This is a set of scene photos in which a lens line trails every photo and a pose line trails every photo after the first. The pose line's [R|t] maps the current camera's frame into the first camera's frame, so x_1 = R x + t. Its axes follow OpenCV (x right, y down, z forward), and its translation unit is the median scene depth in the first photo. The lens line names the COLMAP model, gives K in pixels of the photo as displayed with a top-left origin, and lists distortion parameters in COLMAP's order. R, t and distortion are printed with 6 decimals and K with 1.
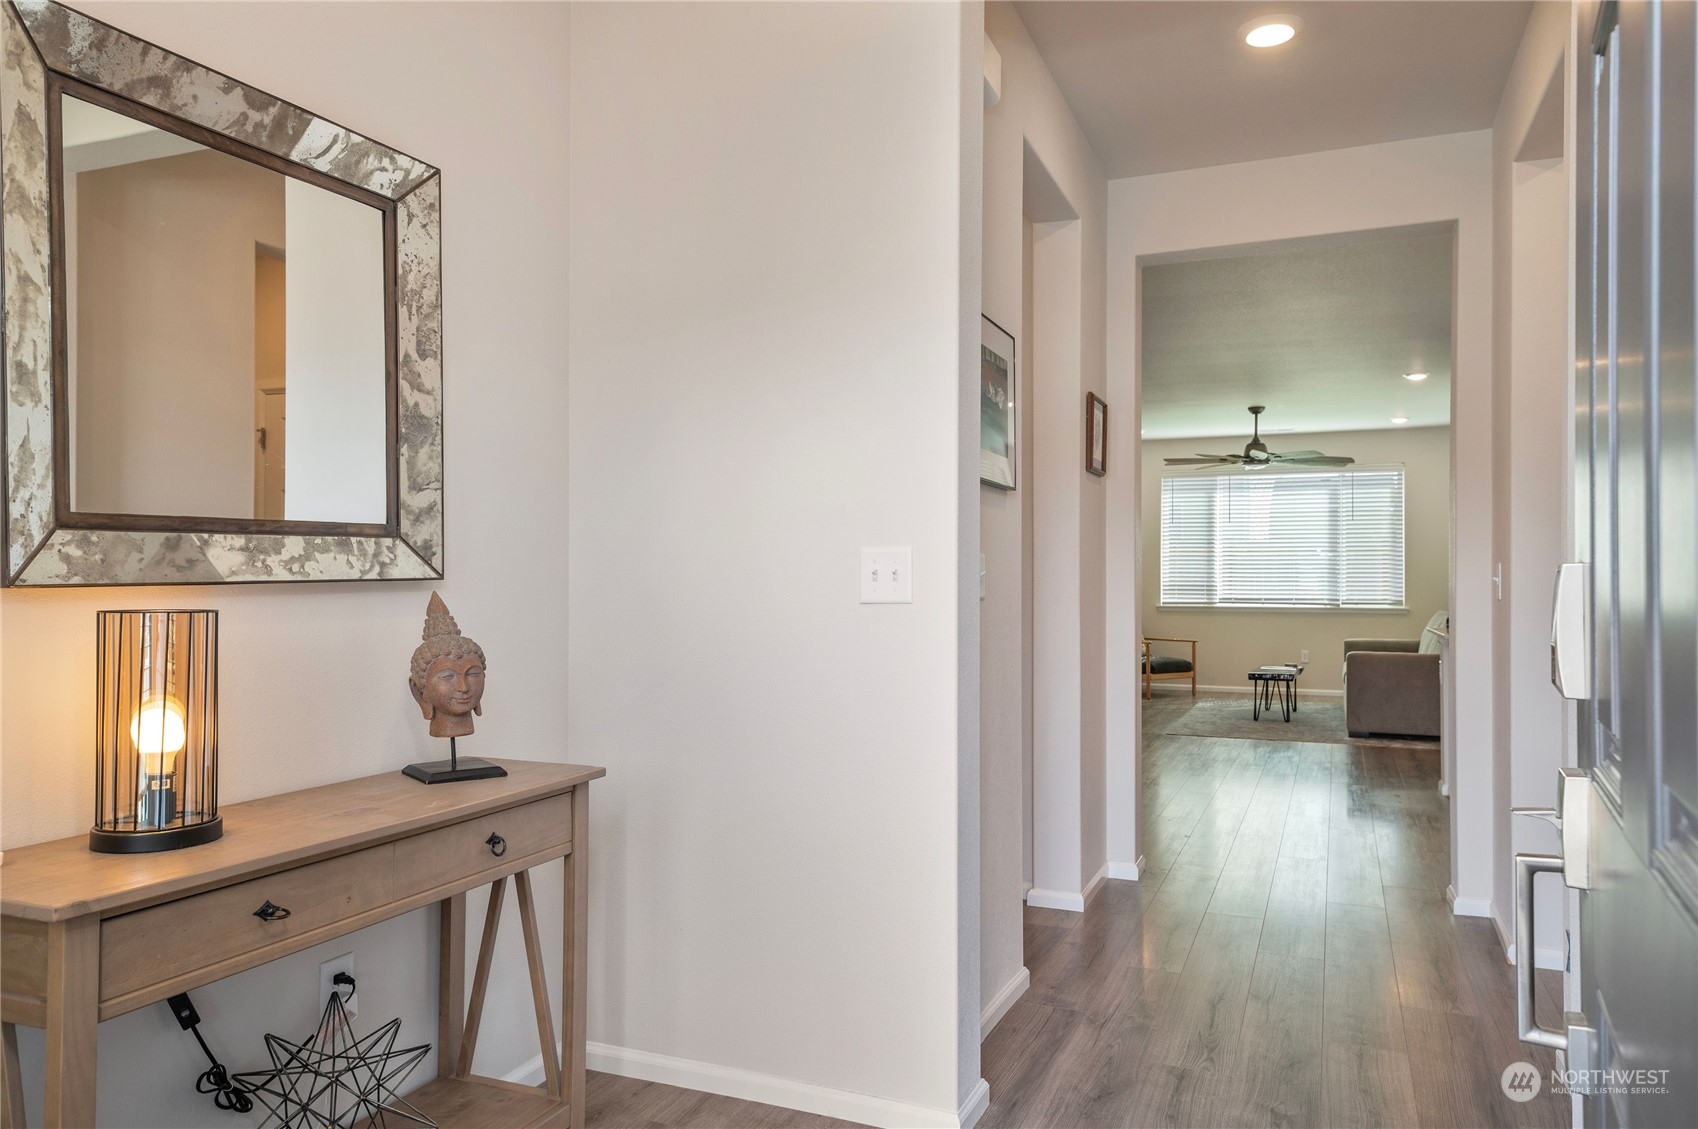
lens RADIAL K [[1159.3, 0, 837.2], [0, 1159.3, 576.9], [0, 0, 1]] dist [0.021278, -0.000672]
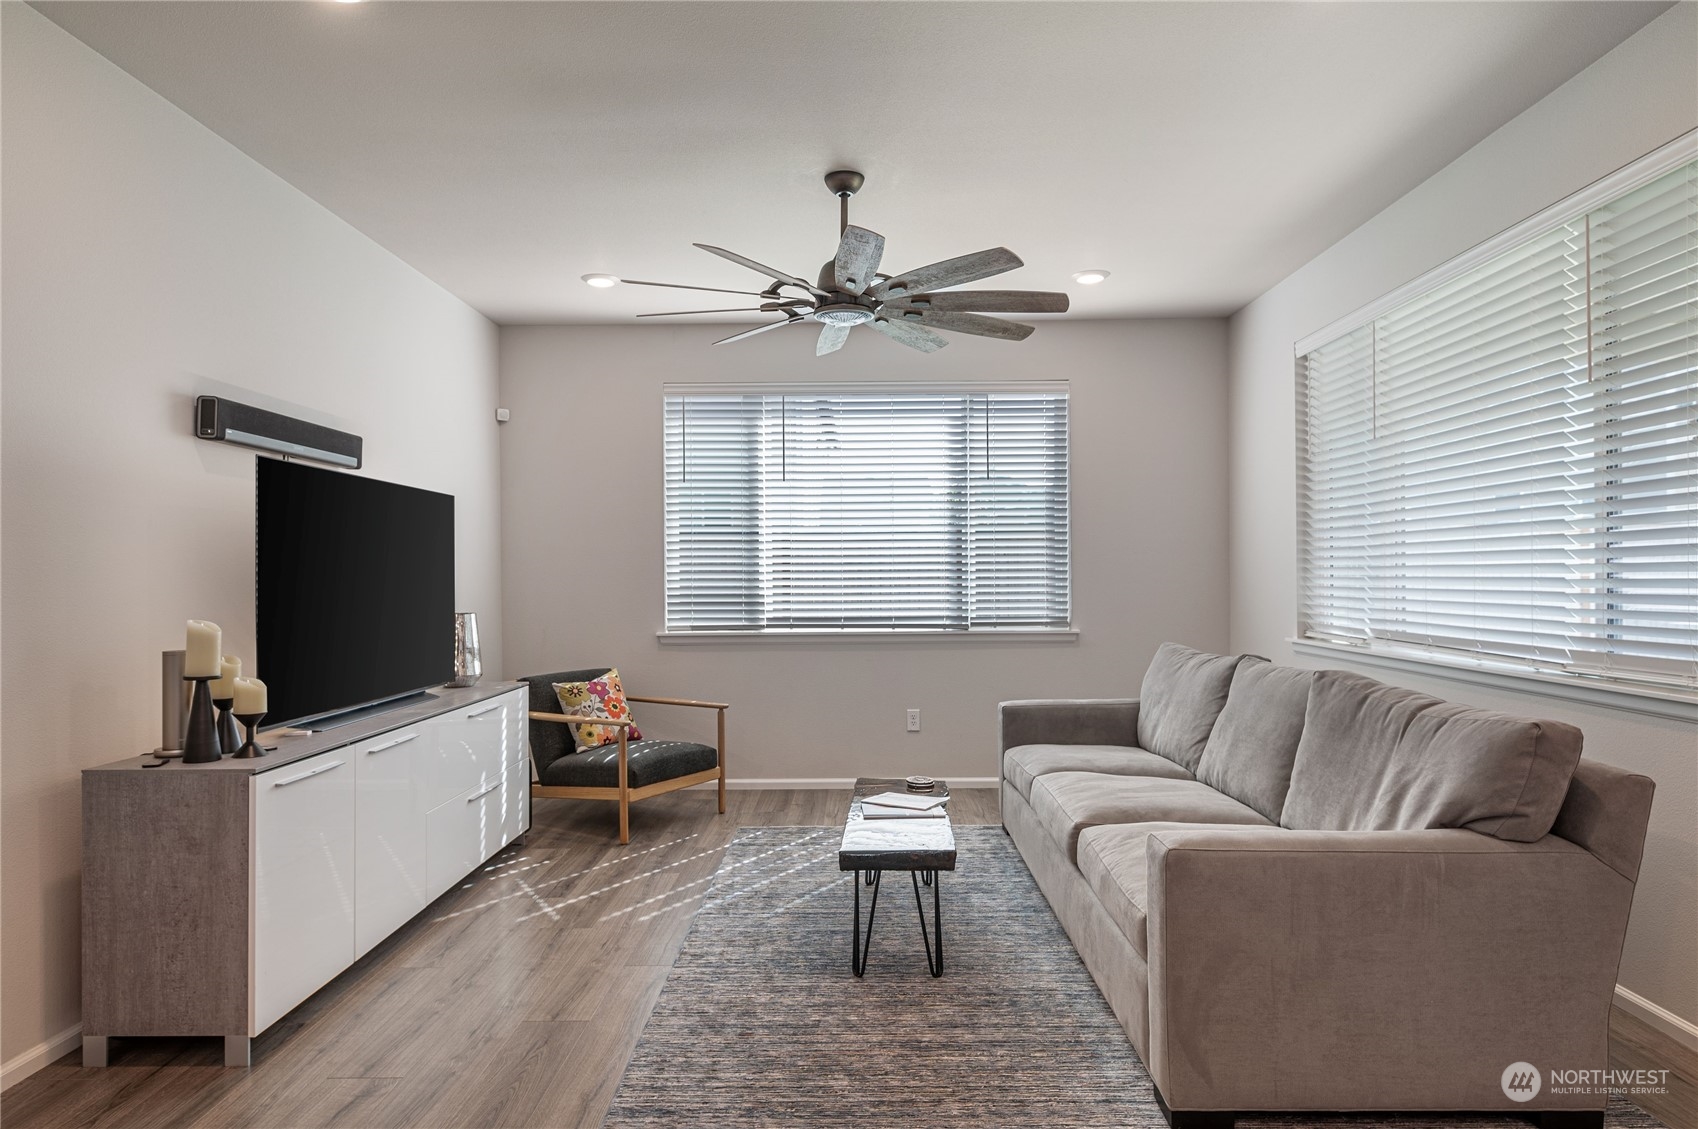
lens RADIAL K [[972.6, 0, 851.9], [0, 972.6, 579.2], [0, 0, 1]] dist [0.020732, -0.008986]
pose [[0.922171, -0.011777, 0.386603, 0.209928], [0.008640, 0.999914, 0.009852, -0.004930], [-0.386686, -0.005745, 0.922194, 0.626695]]
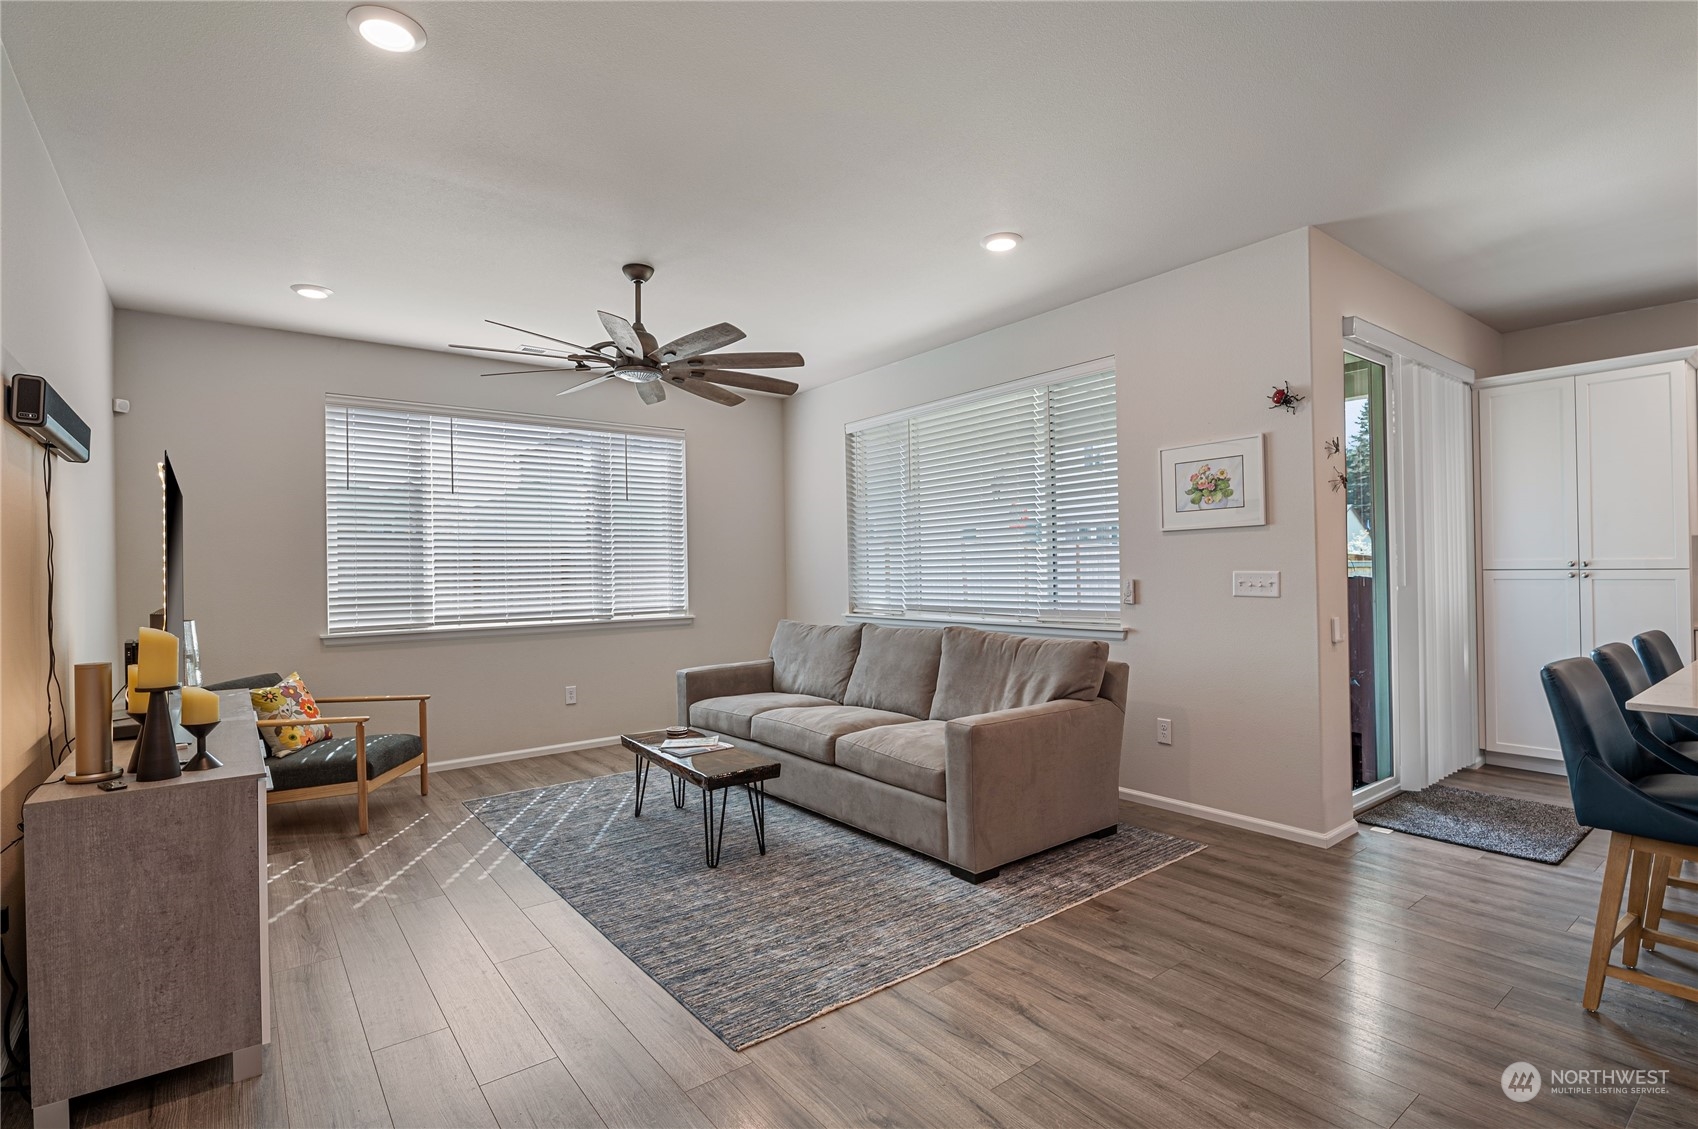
lens RADIAL K [[802.8, 0, 840.3], [0, 802.8, 566.3], [0, 0, 1]] dist [-0.003239, -0.004860]
pose [[0.488915, -0.007417, 0.872300, 0.074639], [0.014615, 0.999893, 0.000311, -0.005659], [-0.872209, 0.012597, 0.488971, 0.682888]]
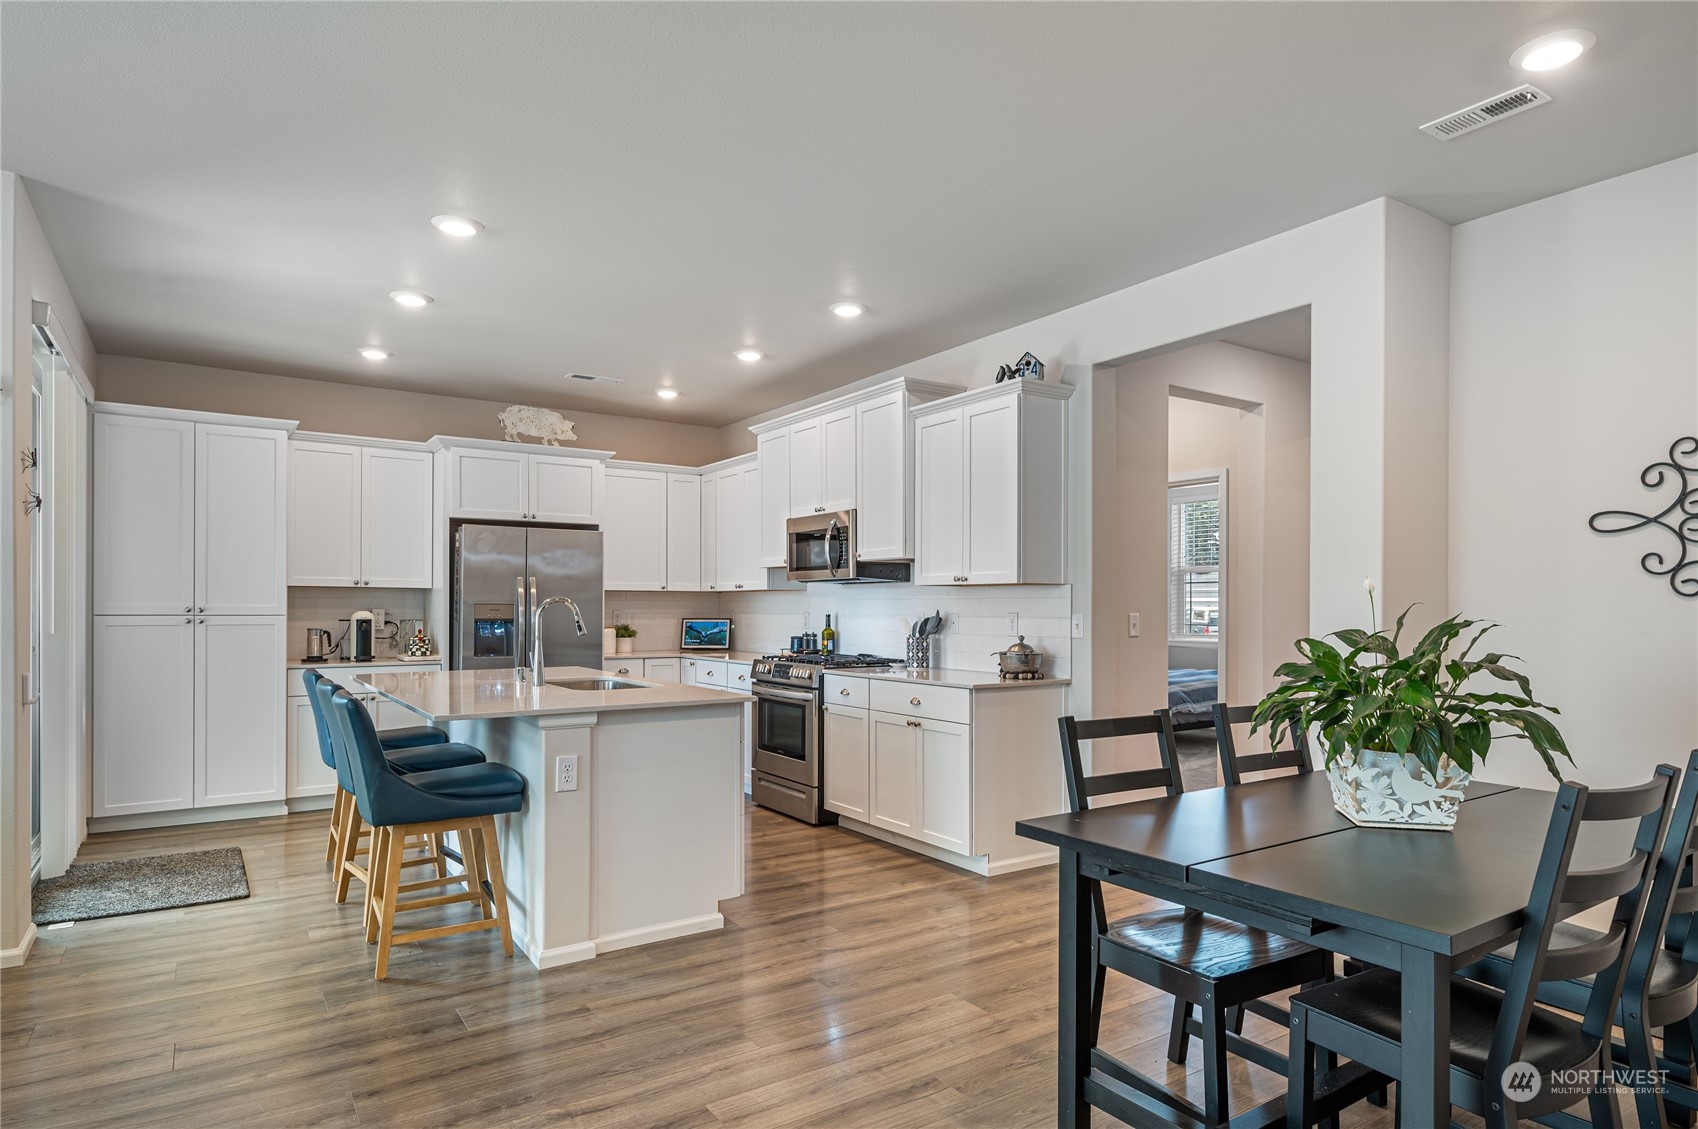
lens RADIAL K [[972.6, 0, 846.5], [0, 972.6, 586.2], [0, 0, 1]] dist [0.020732, -0.008986]
pose [[-0.835971, 0.003870, 0.548761, 0.058570], [-0.009707, 0.999714, -0.021838, -0.005537], [-0.548688, -0.023583, -0.835694, 0.787270]]
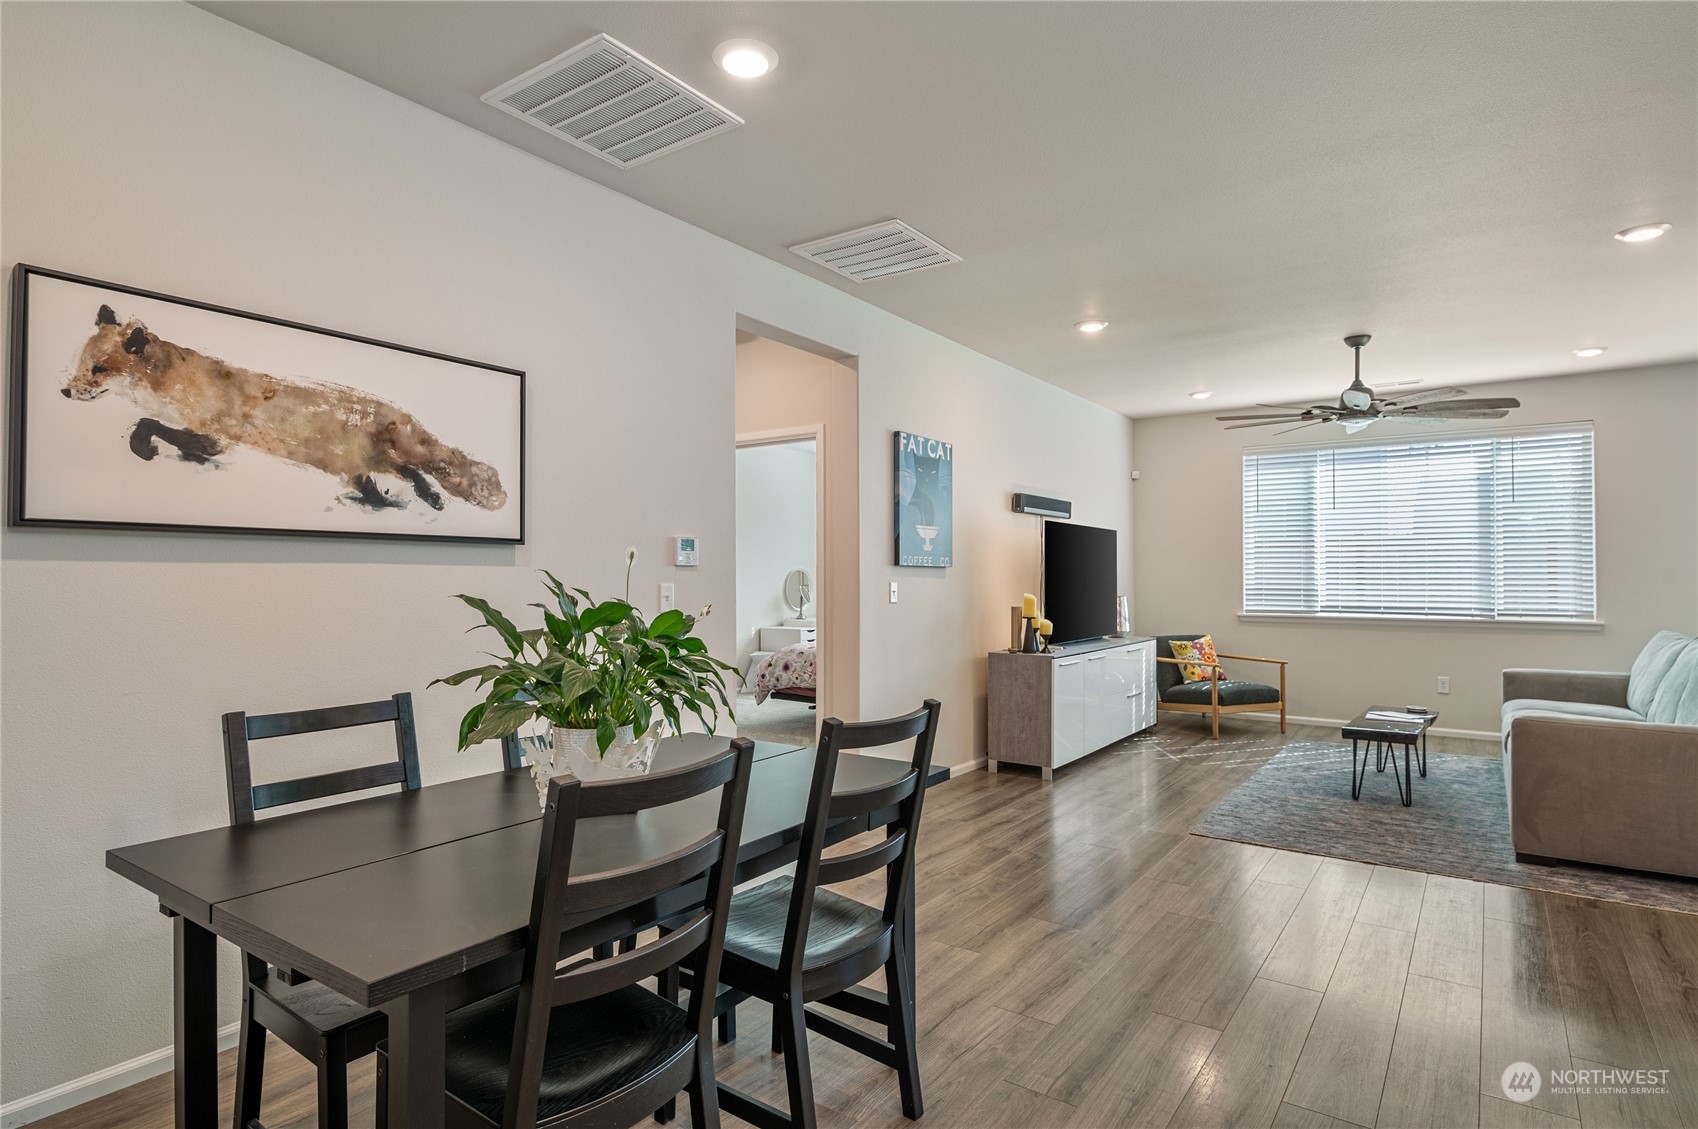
lens RADIAL K [[893.0, 0, 847.5], [0, 893.0, 564.9], [0, 0, 1]] dist [0.008446, -0.008279]
pose [[0.976517, -0.006382, -0.215346, 0.164871], [0.004767, 0.999956, -0.008017, -0.006720], [0.215388, 0.006802, 0.976505, 0.384610]]
